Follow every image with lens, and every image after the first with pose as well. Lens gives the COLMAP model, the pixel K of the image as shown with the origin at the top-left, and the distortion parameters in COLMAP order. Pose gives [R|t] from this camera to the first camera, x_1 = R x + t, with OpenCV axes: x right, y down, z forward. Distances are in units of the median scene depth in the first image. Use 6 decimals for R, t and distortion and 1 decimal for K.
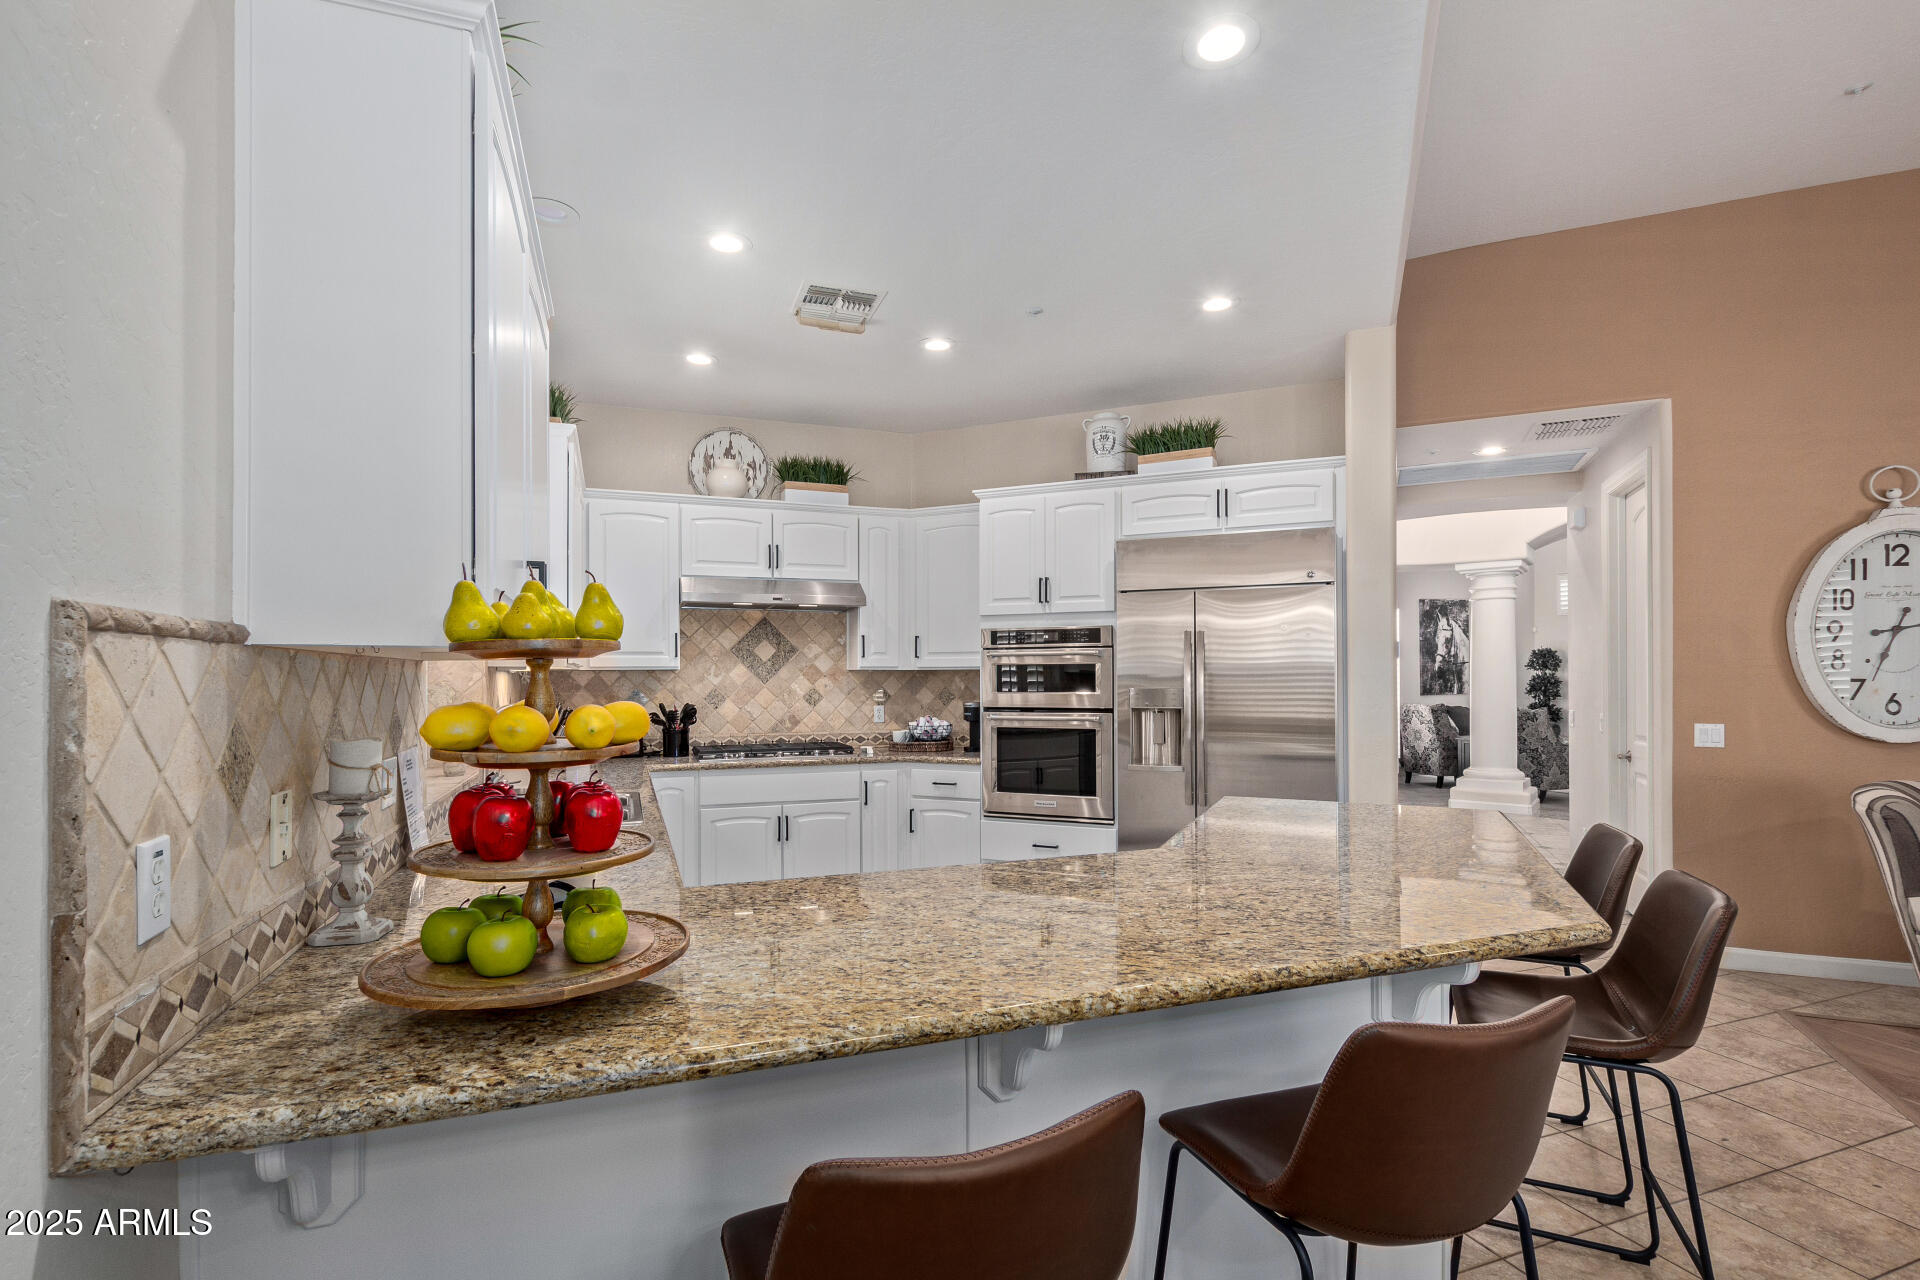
lens RADIAL K [[880.2, 0, 974.5], [0, 880.2, 663.9], [0, 0, 1]] dist [0.000961, 0.000140]
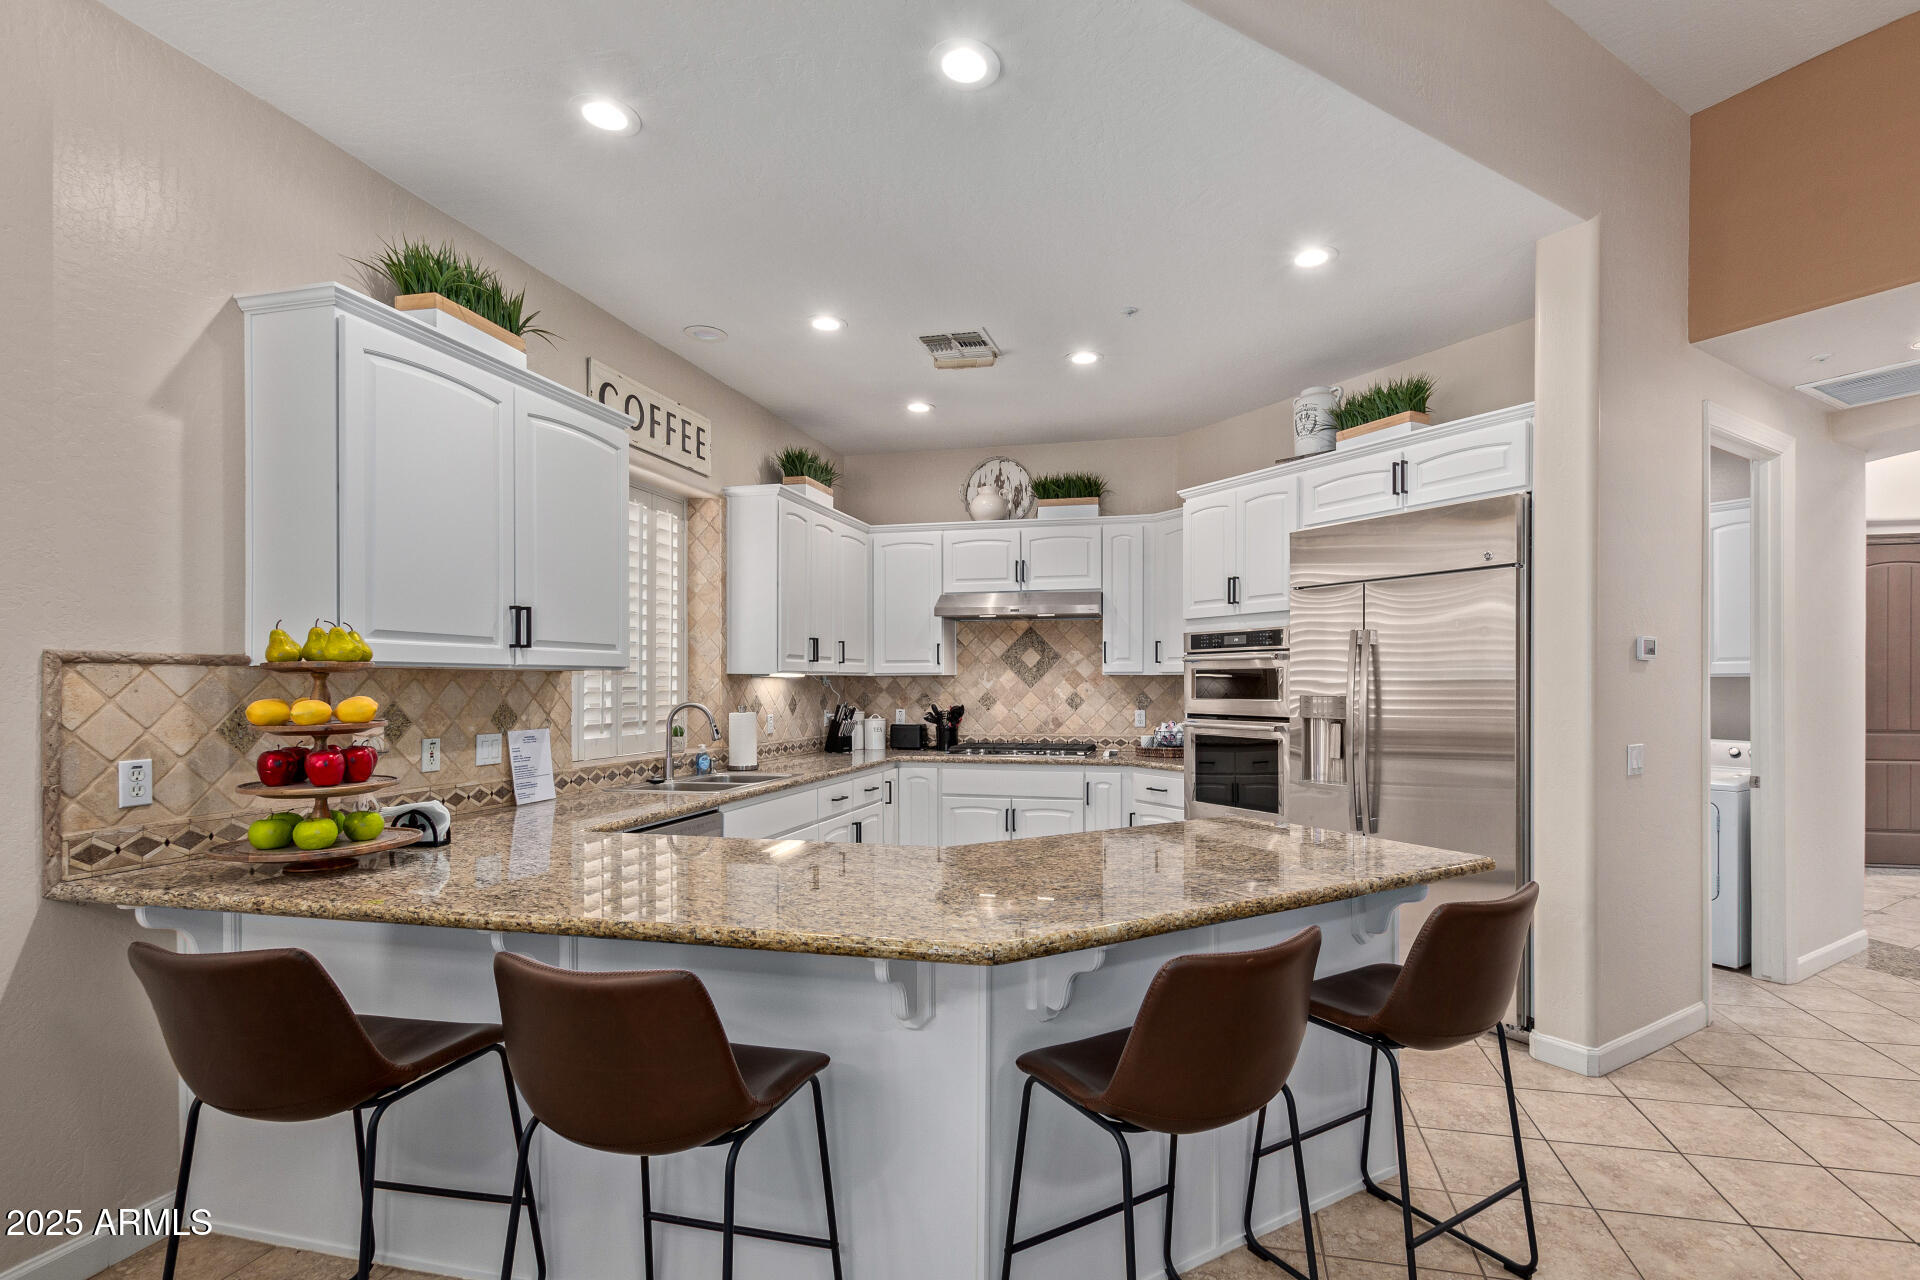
lens RADIAL K [[903.0, 0, 1036.7], [0, 903.0, 687.8], [0, 0, 1]] dist [-0.002538, 0.000180]
pose [[0.843453, 0.005646, -0.537174, 0.392154], [0.006505, 0.999764, 0.020722, -0.000944], [0.537164, -0.020972, 0.843217, 0.065879]]
